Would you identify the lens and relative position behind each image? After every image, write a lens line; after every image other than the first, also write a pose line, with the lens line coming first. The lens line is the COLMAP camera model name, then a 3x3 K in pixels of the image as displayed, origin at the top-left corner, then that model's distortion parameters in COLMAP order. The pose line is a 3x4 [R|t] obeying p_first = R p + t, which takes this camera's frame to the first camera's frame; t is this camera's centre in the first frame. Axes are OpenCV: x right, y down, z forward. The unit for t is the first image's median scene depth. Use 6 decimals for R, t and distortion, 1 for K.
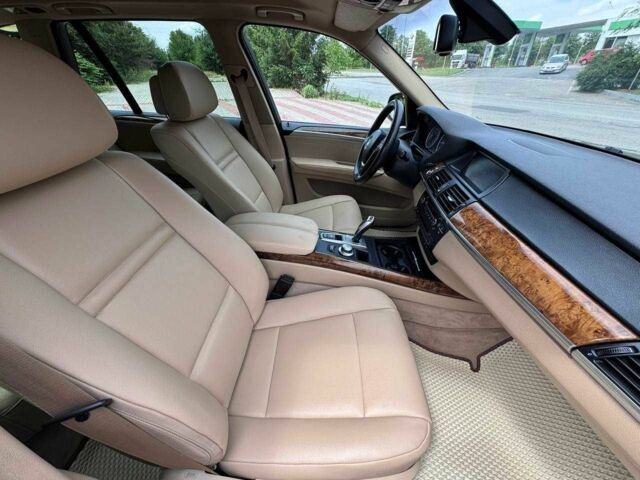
lens RADIAL K [[253.3, 0, 332.5], [0, 253.3, 242.7], [0, 0, 1]] dist [-0.007839, 0.000239]
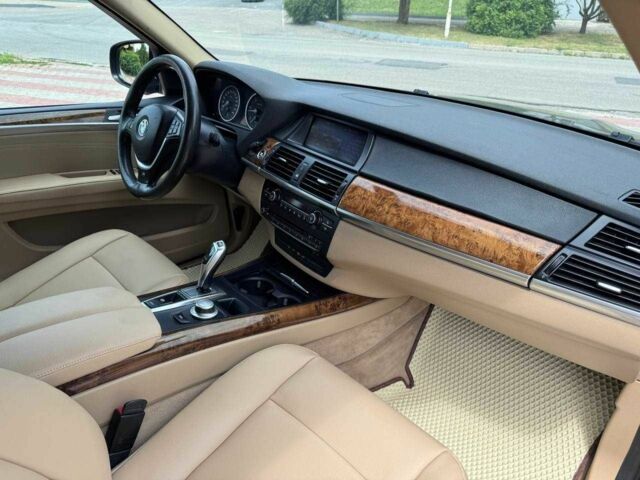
lens RADIAL K [[442.4, 0, 327.3], [0, 442.4, 238.3], [0, 0, 1]] dist [0.000890, -0.007560]
pose [[0.712853, -0.319005, 0.624561, -0.305685], [0.377861, 0.924947, 0.041154, -0.053590], [-0.590814, 0.206661, 0.779891, 0.015775]]
